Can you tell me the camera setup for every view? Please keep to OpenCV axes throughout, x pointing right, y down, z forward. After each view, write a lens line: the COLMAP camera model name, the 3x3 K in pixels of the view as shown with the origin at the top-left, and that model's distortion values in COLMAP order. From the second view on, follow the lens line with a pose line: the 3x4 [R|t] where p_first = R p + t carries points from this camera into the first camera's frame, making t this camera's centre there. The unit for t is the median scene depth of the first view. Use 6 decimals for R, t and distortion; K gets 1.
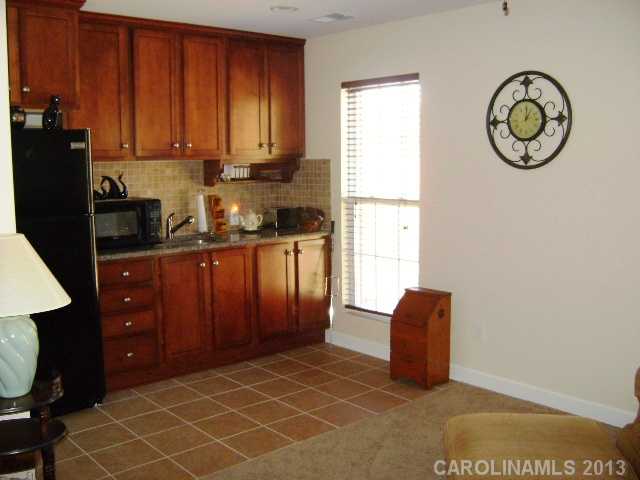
lens RADIAL K [[687.3, 0, 320.0], [0, 687.3, 240.0], [0, 0, 1]] dist [-0.117256, 0.002188]
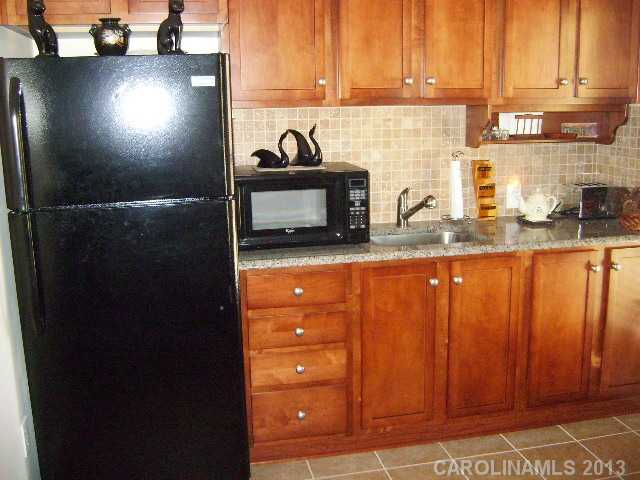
lens RADIAL K [[687.3, 0, 320.0], [0, 687.3, 240.0], [0, 0, 1]] dist [-0.117256, 0.002188]
pose [[0.882223, 0.090439, -0.462065, 0.013088], [-0.051250, 0.993993, 0.096701, -0.049632], [0.468035, -0.061631, 0.881558, 0.397801]]
